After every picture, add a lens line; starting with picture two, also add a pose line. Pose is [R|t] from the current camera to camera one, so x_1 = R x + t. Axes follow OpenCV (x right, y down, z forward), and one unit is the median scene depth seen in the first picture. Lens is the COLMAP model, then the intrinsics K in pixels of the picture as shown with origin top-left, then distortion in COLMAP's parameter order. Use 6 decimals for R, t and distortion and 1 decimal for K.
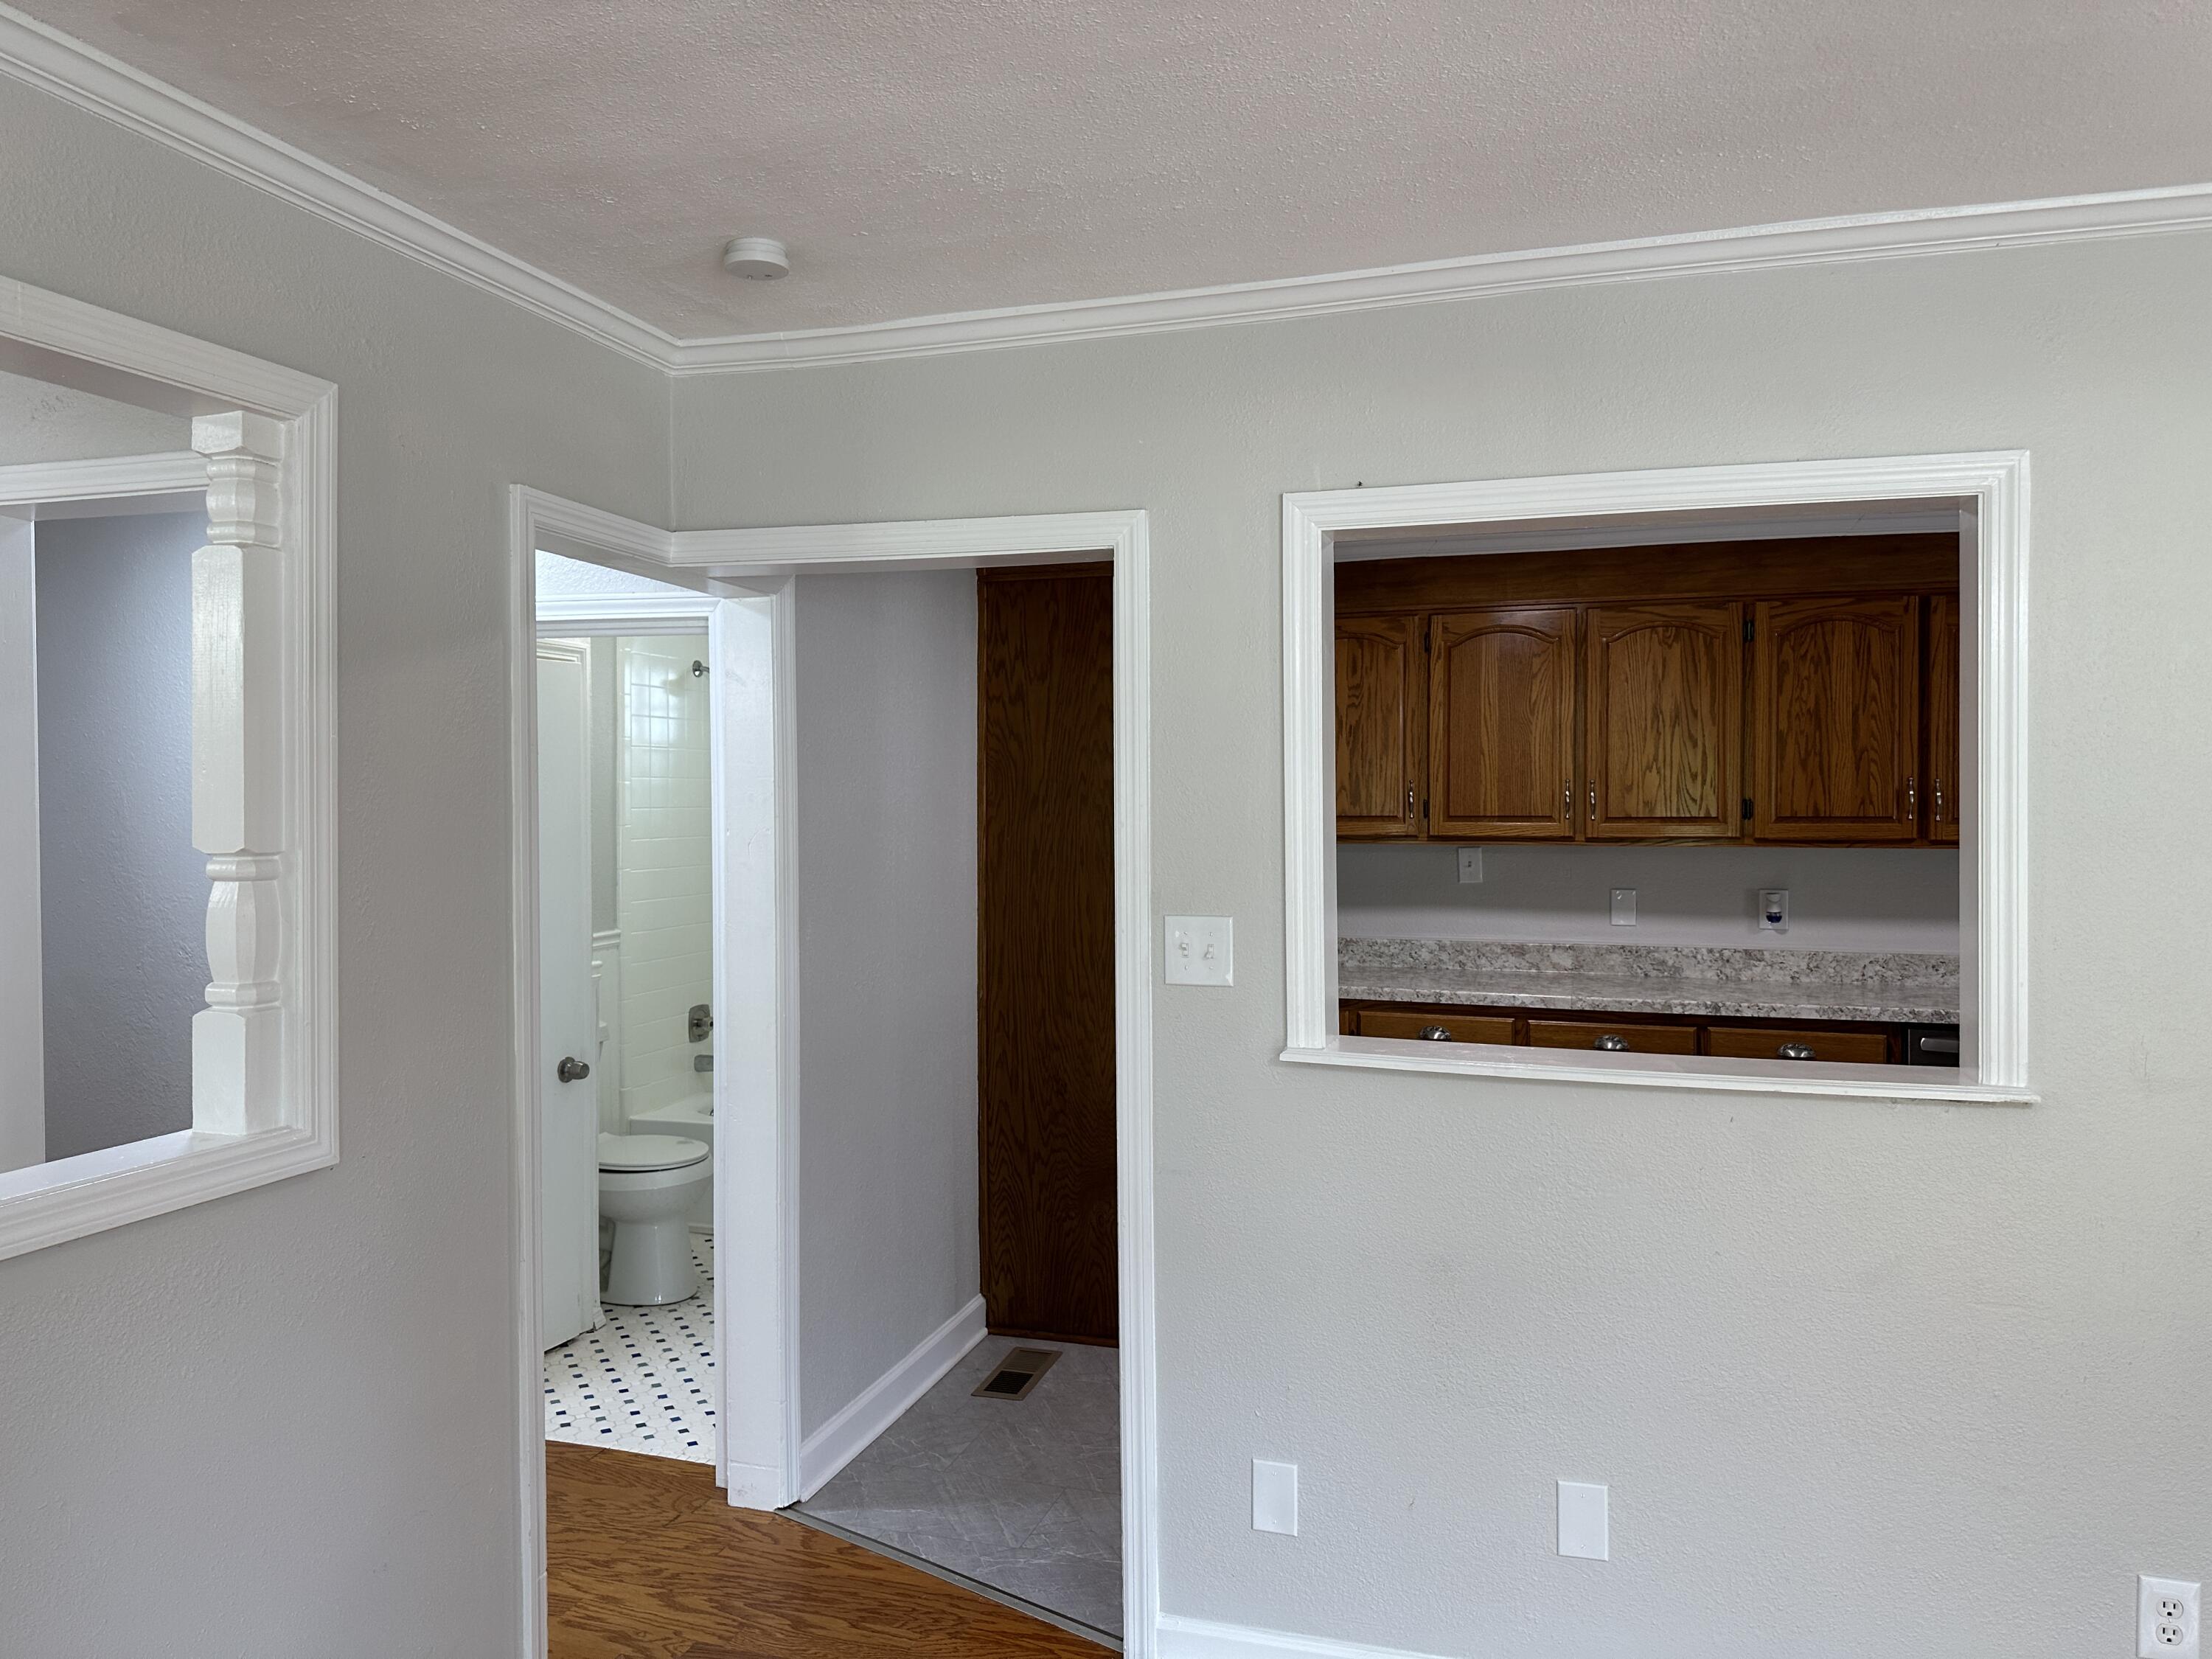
lens RADIAL K [[1430.9, 0, 1106.0], [0, 1430.9, 829.5], [0, 0, 1]] dist [0.001711, -0.000186]
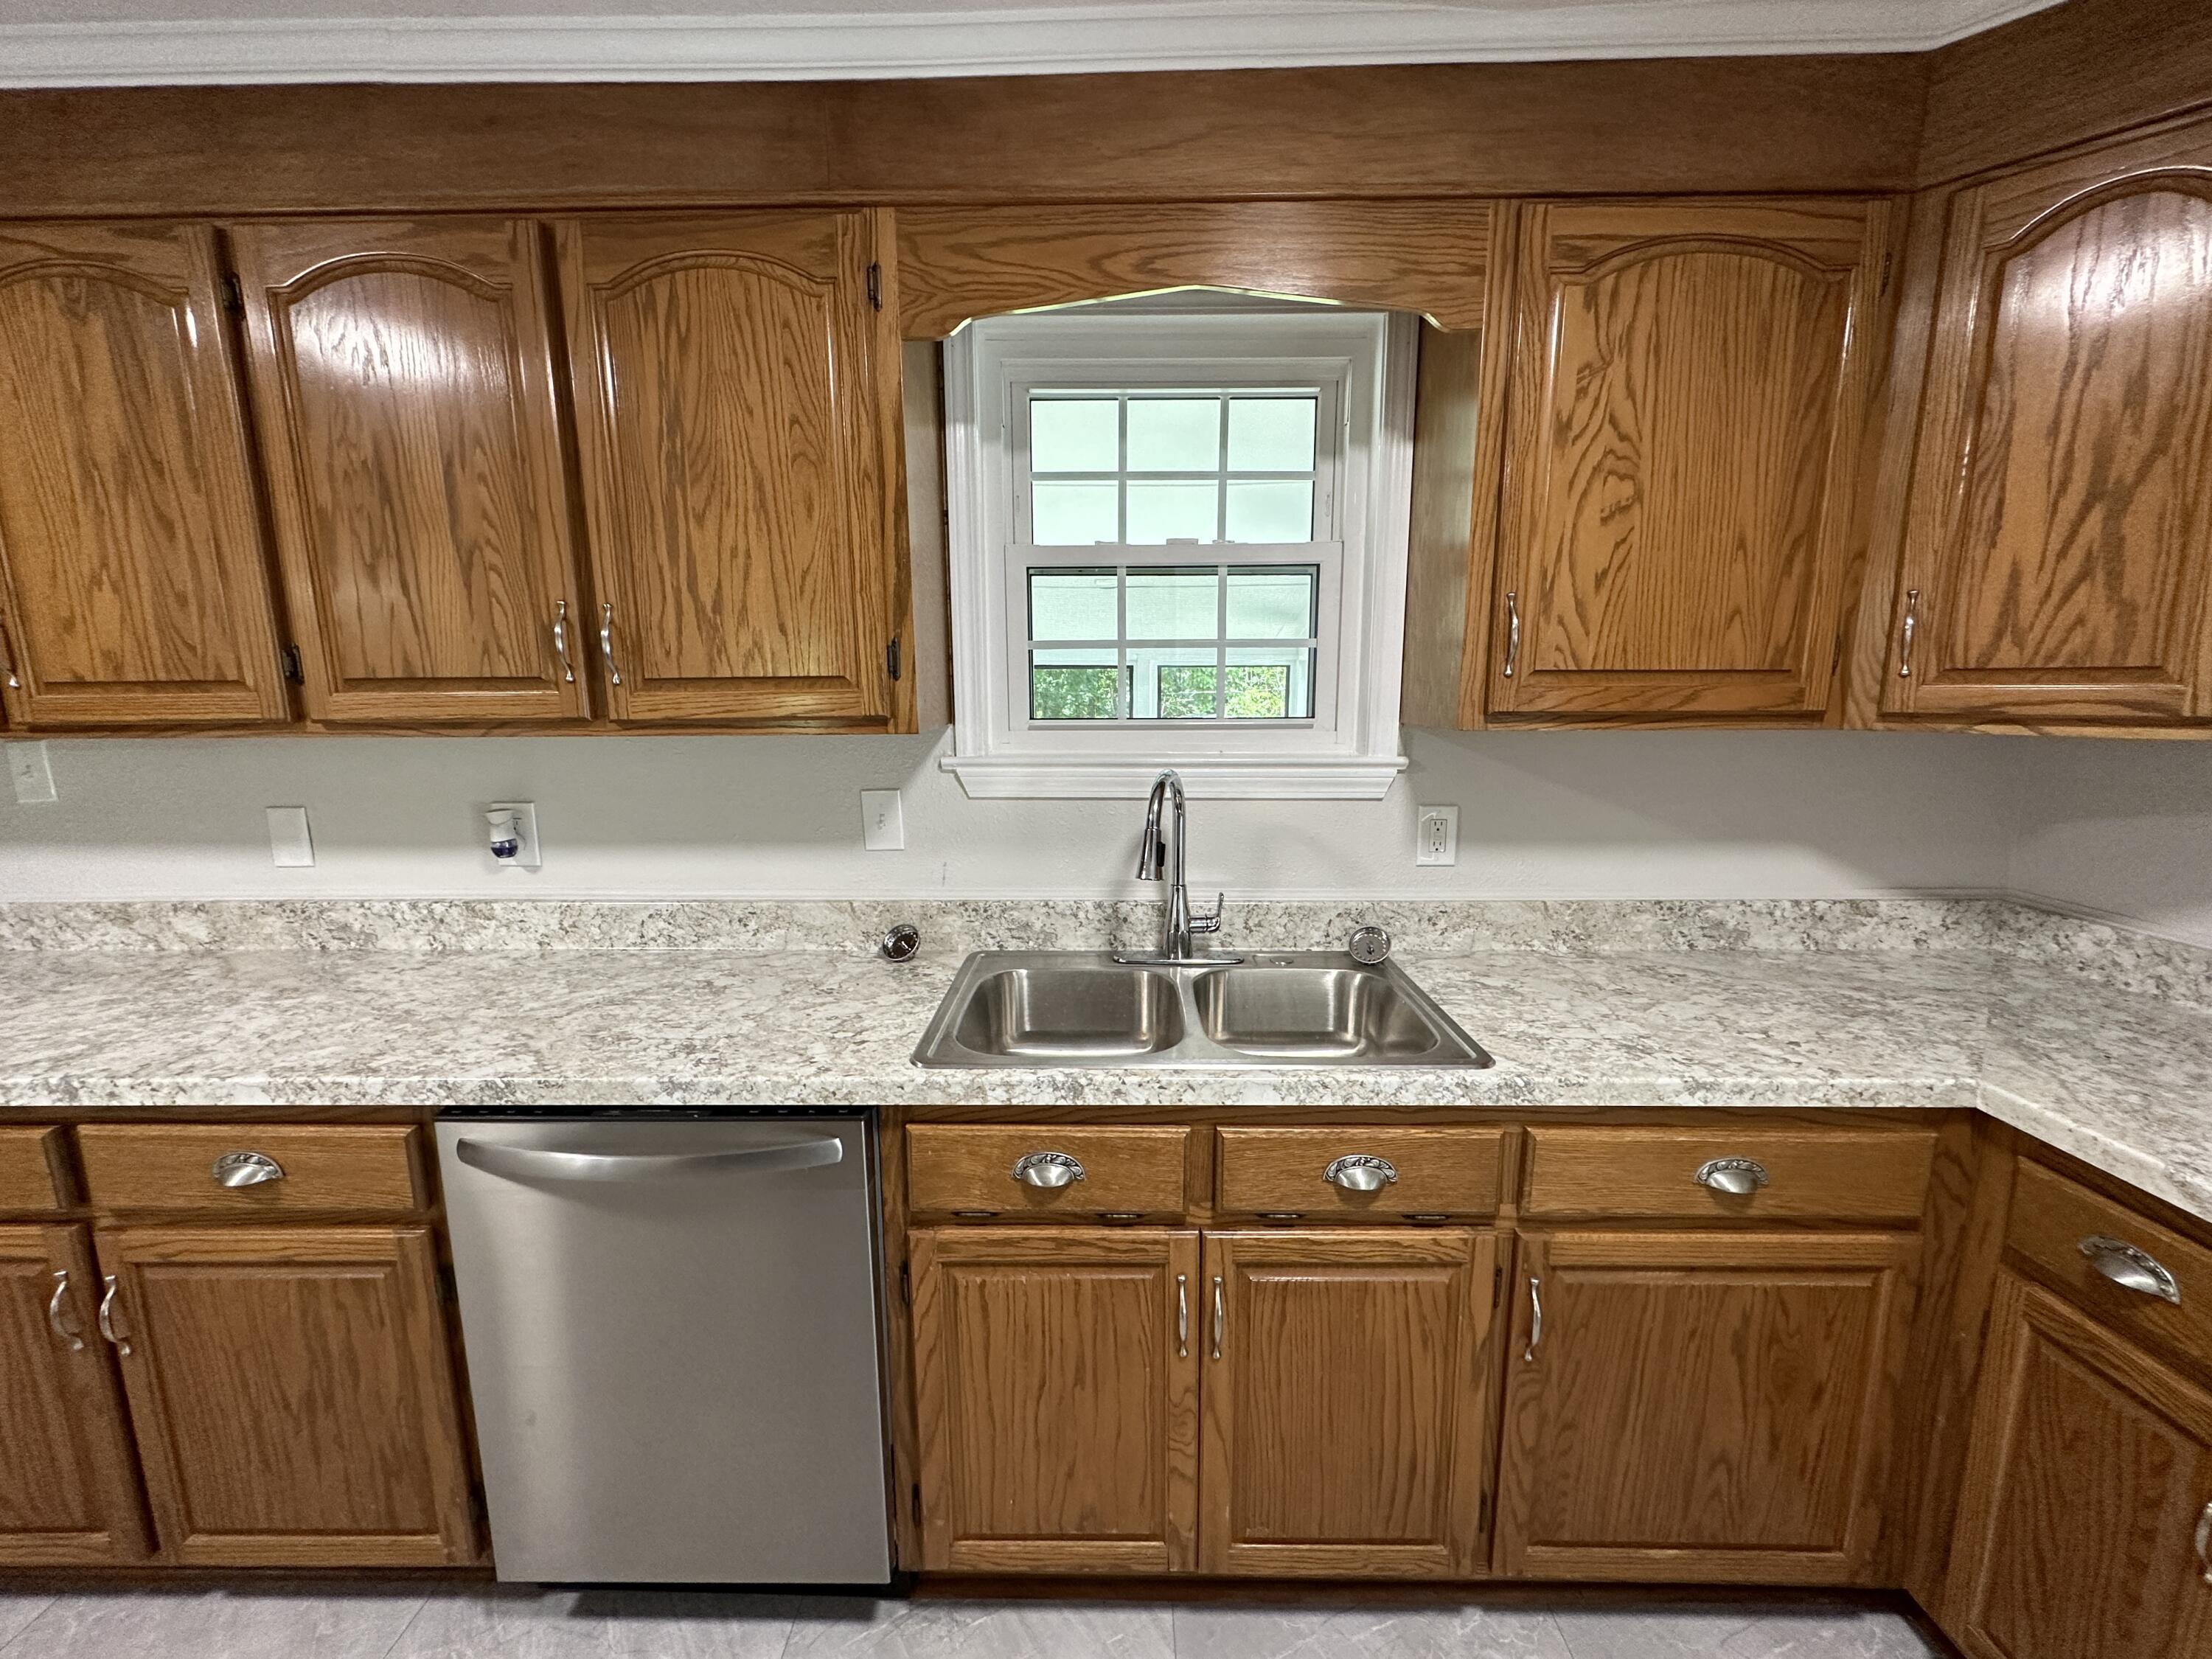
lens RADIAL K [[869.6, 0, 1106.0], [0, 869.6, 829.5], [0, 0, 1]] dist [-0.014359, 0.000347]
pose [[0.955674, -0.051095, 0.289960, 0.626974], [0.005947, 0.987975, 0.154497, -0.001435], [-0.294368, -0.145924, 0.944486, 0.602204]]
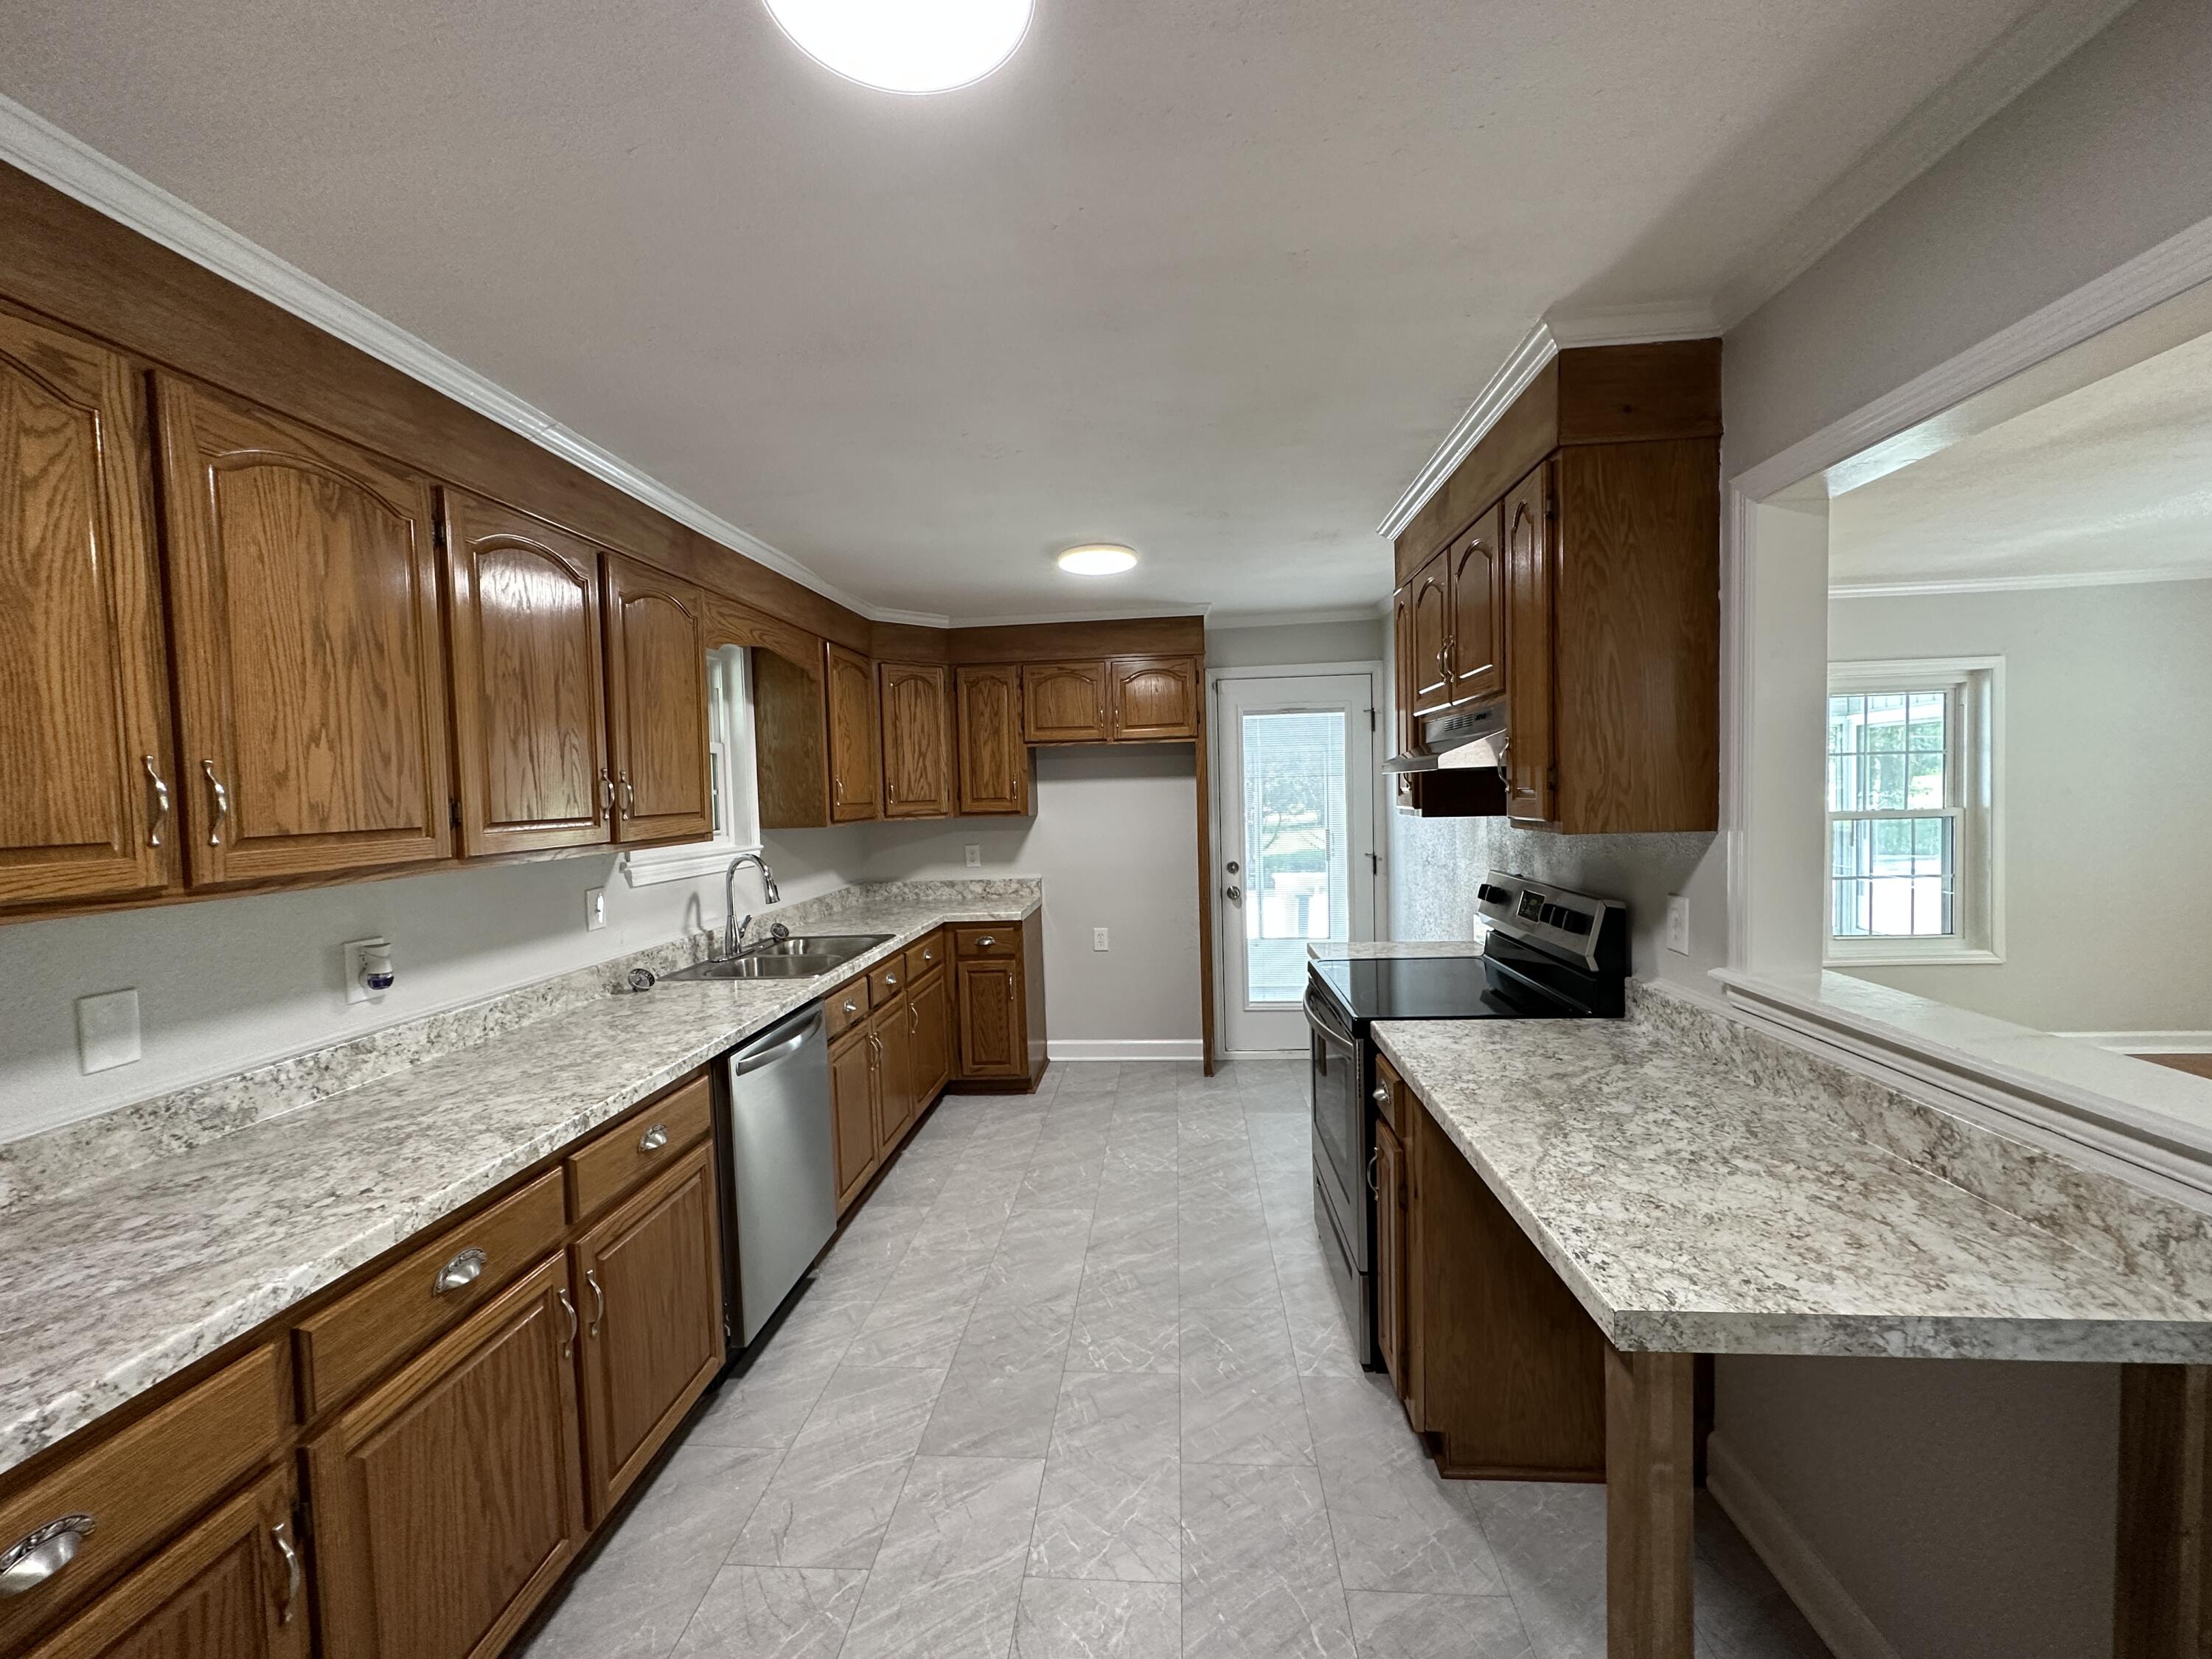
lens RADIAL K [[883.0, 0, 1106.0], [0, 883.0, 829.5], [0, 0, 1]] dist [-0.001423, 0.000064]
pose [[-0.207620, -0.036863, 0.977515, 0.001802], [0.061190, 0.996843, 0.050588, -0.008797], [-0.976294, 0.070317, -0.204709, 0.786088]]
